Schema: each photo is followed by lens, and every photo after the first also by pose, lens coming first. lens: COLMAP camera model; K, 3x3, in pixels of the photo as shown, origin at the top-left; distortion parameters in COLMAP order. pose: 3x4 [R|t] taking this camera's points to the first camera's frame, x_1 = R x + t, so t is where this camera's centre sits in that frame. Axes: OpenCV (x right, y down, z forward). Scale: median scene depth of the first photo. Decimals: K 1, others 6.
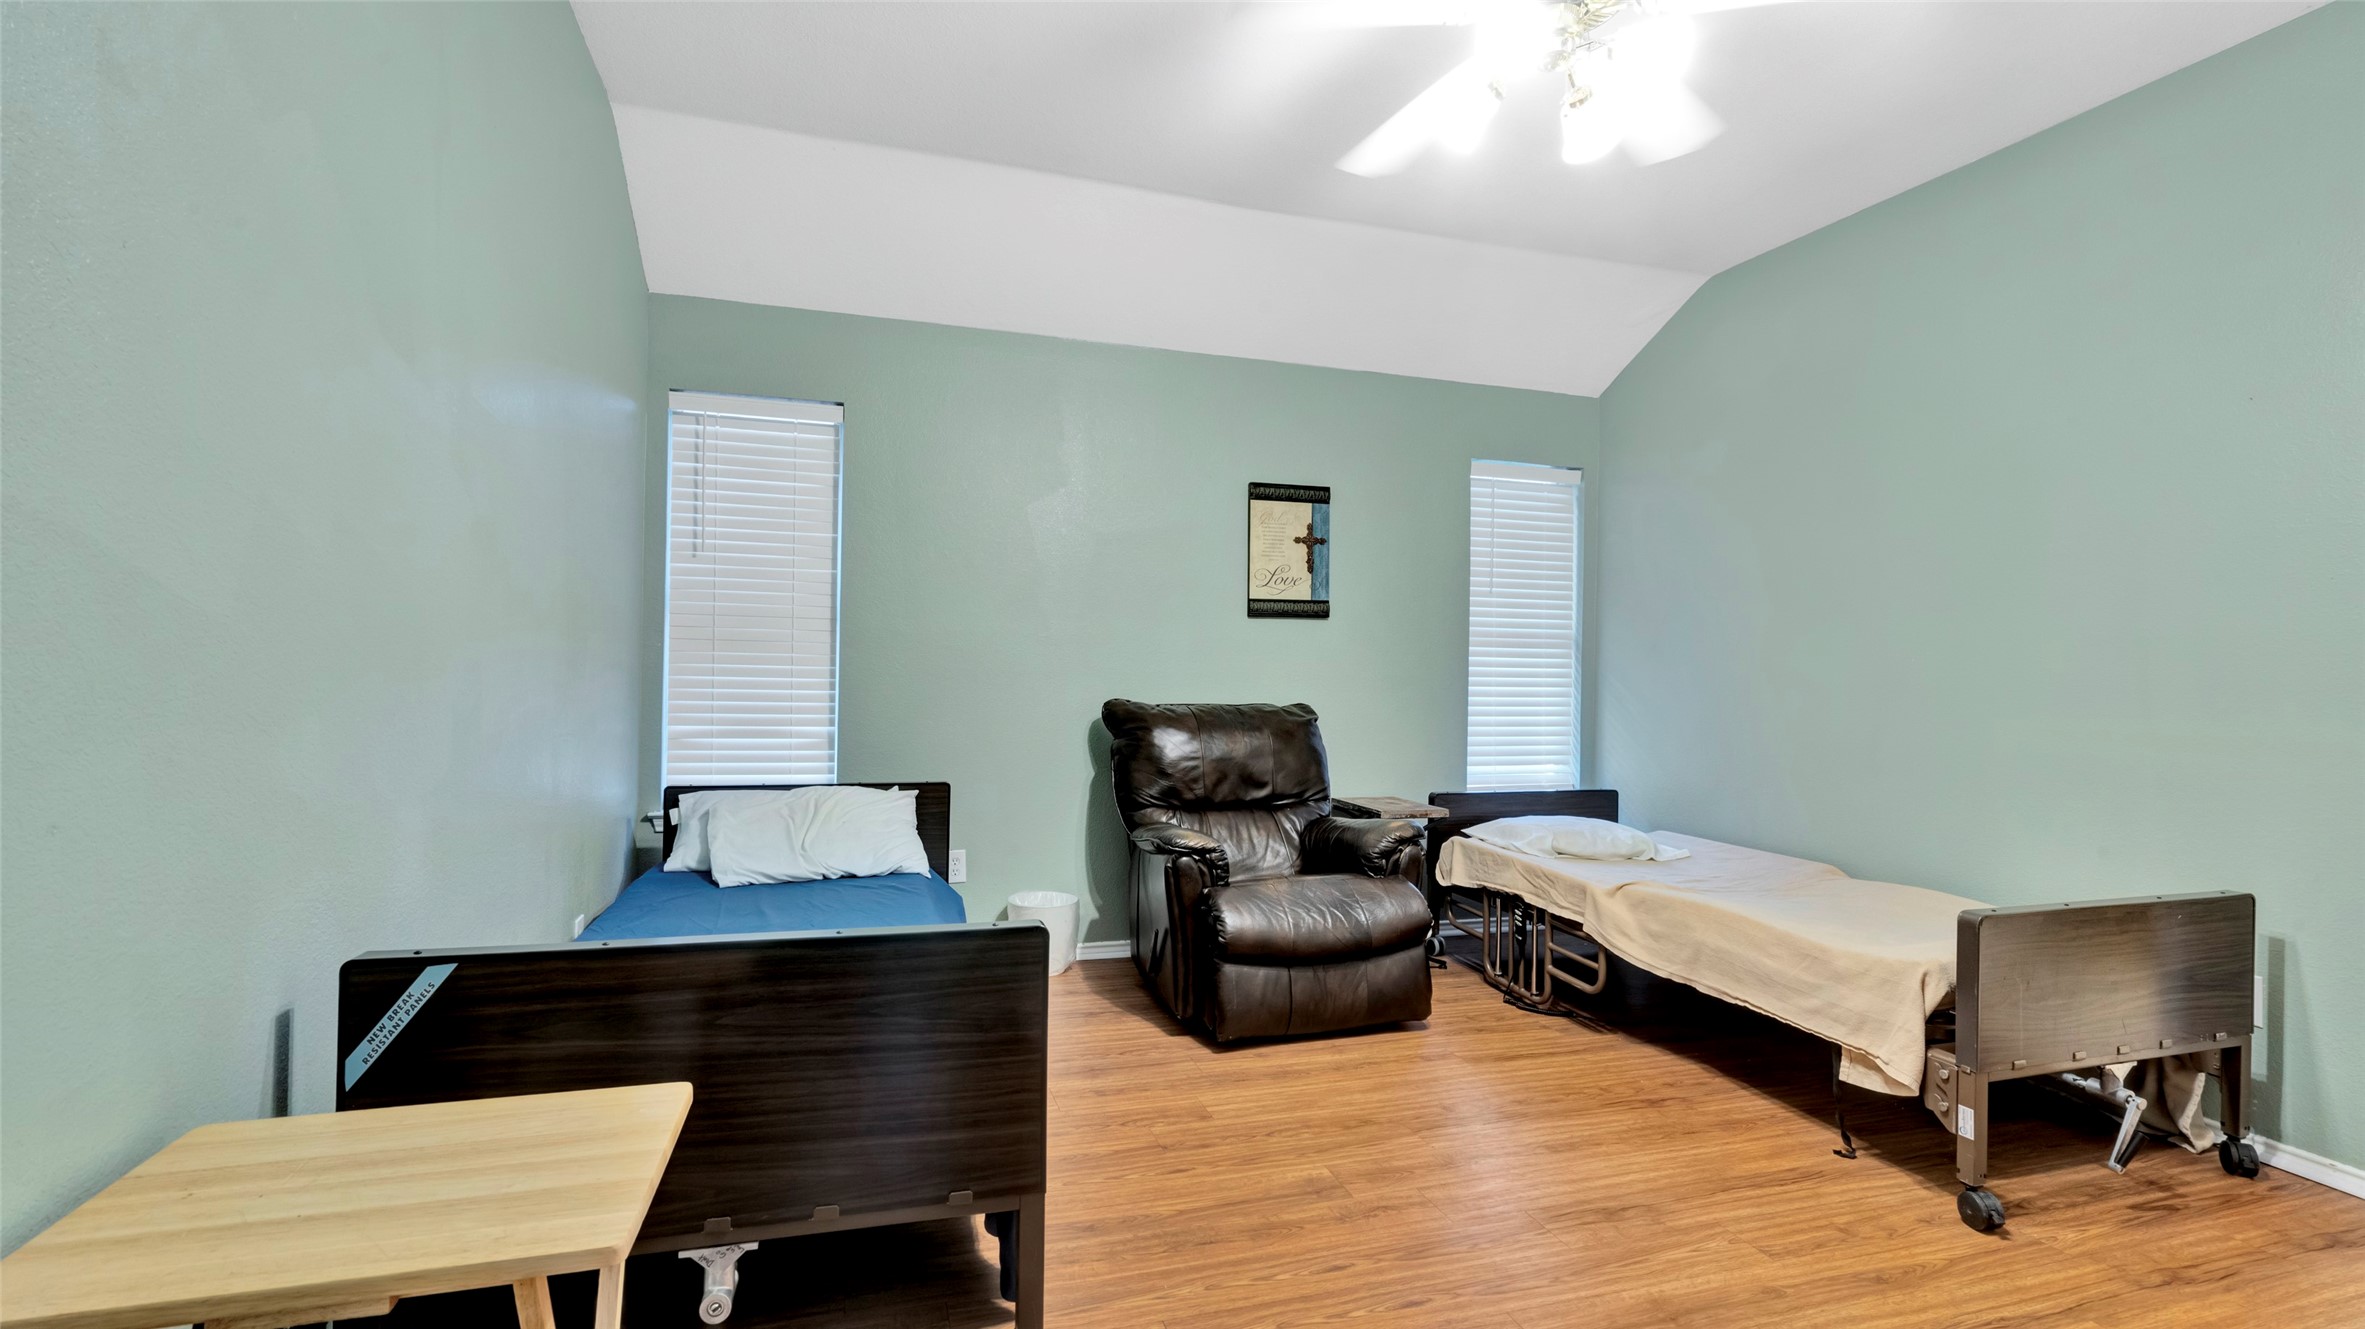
lens RADIAL K [[1086.2, 0, 1193.0], [0, 1086.2, 667.6], [0, 0, 1]] dist [-0.003203, 0.000940]
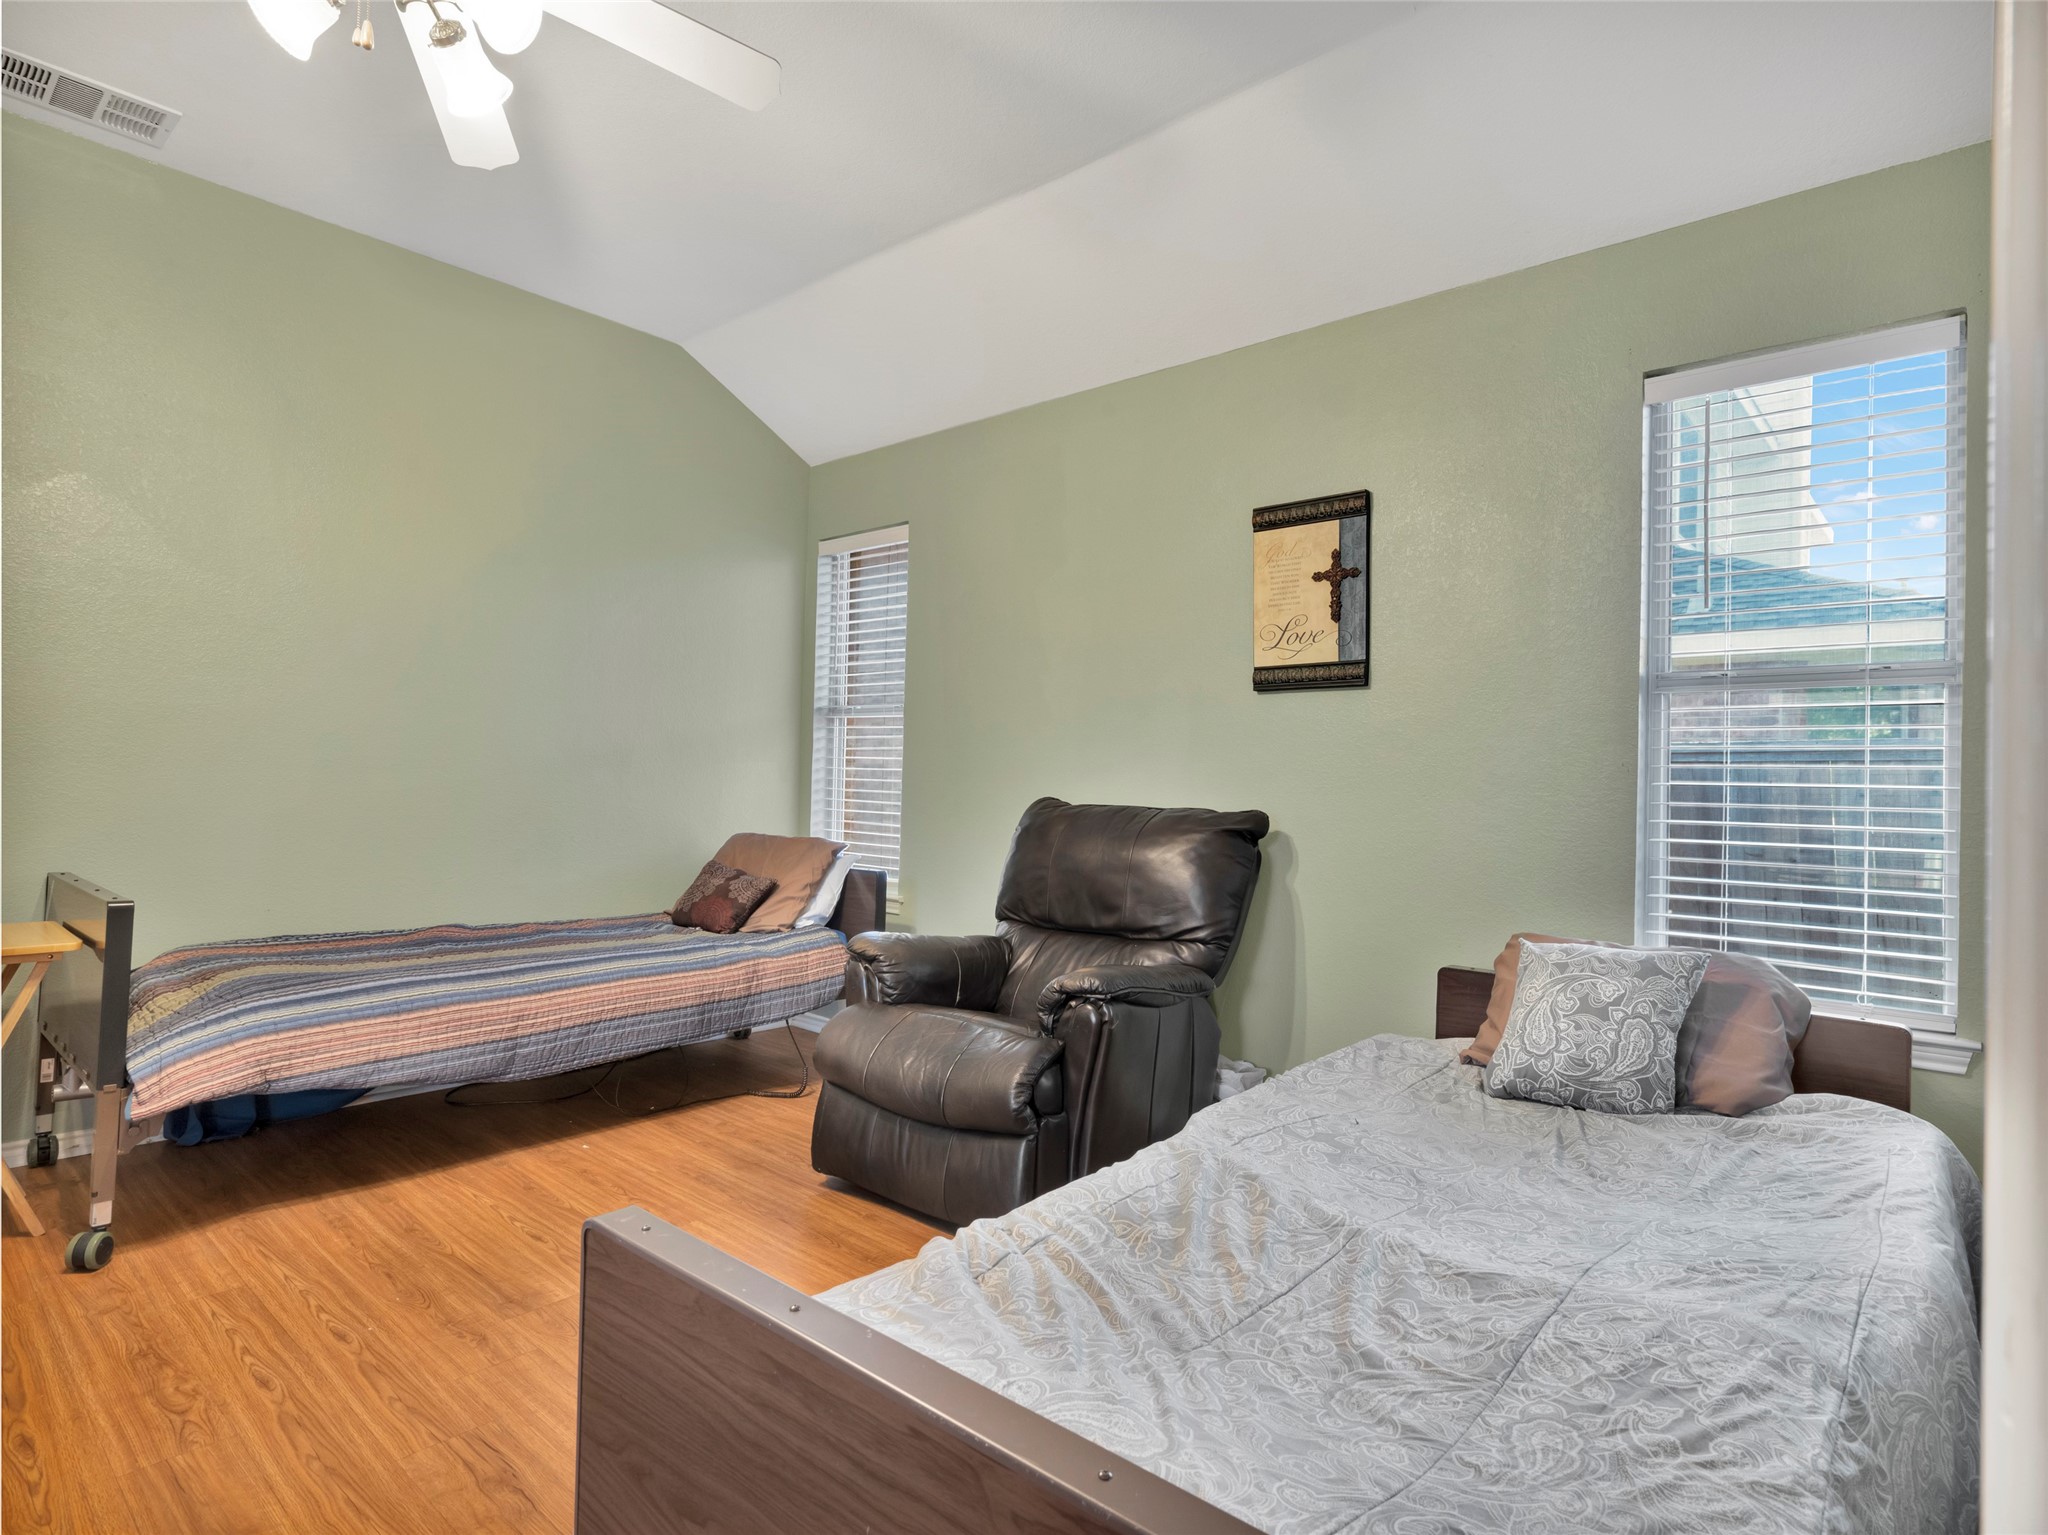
lens RADIAL K [[1157.6, 0, 1036.2], [0, 1157.6, 771.8], [0, 0, 1]] dist [0.002248, 0.000827]
pose [[0.494814, -0.006413, -0.868976, 1.059229], [-0.004207, 0.999943, -0.009775, 0.025476], [0.868989, 0.008493, 0.494759, 0.775345]]
